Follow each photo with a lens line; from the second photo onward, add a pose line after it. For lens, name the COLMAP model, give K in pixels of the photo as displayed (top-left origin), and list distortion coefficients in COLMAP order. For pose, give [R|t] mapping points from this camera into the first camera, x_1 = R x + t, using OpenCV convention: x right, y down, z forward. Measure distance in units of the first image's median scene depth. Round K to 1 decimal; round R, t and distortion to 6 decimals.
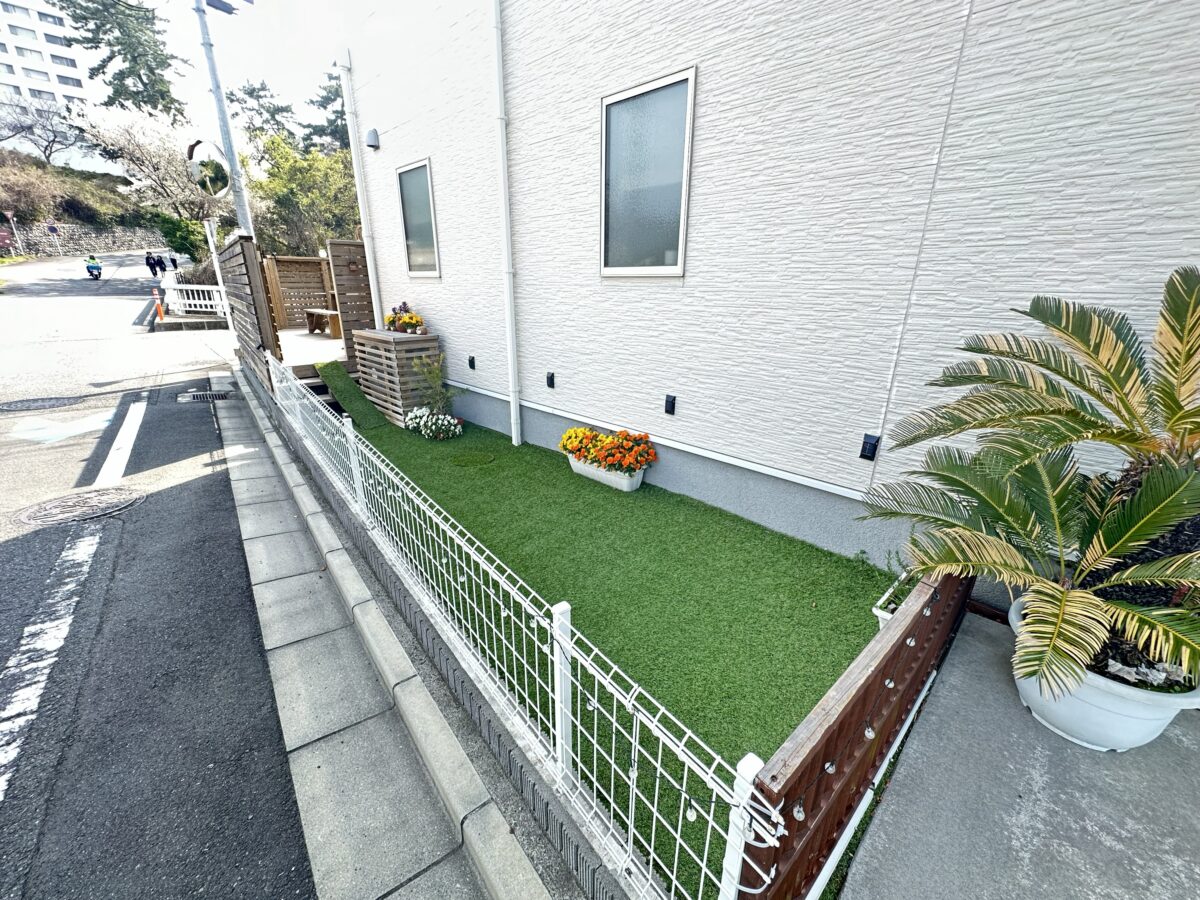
lens RADIAL K [[476.7, 0, 599.1], [0, 476.7, 449.9], [0, 0, 1]] dist [-0.002739, 0.000811]
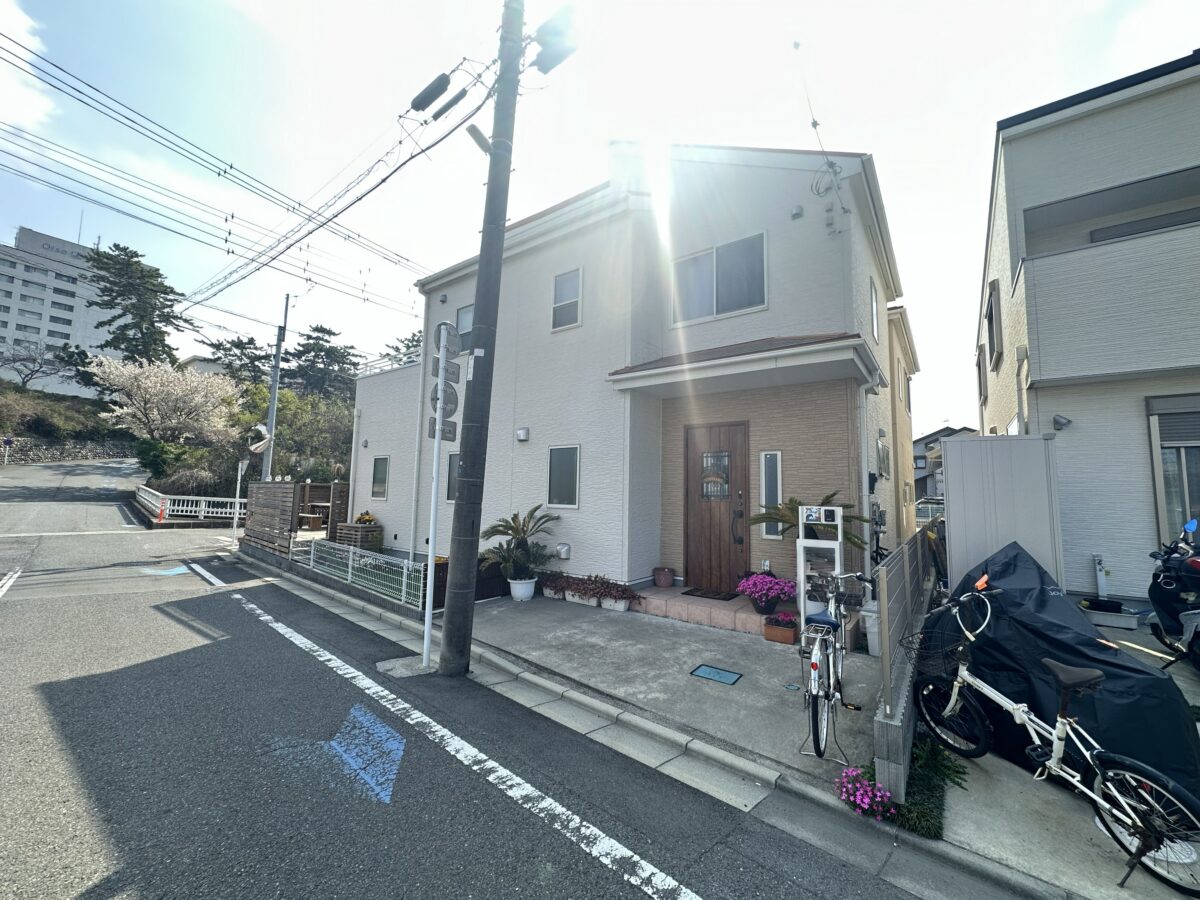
lens RADIAL K [[476.7, 0, 599.1], [0, 476.7, 449.9], [0, 0, 1]] dist [-0.002739, 0.000811]
pose [[0.990335, 0.025266, 0.136374, 0.040165], [0.033609, 0.910246, -0.412702, 0.043988], [-0.134561, 0.413297, 0.900599, -0.144572]]
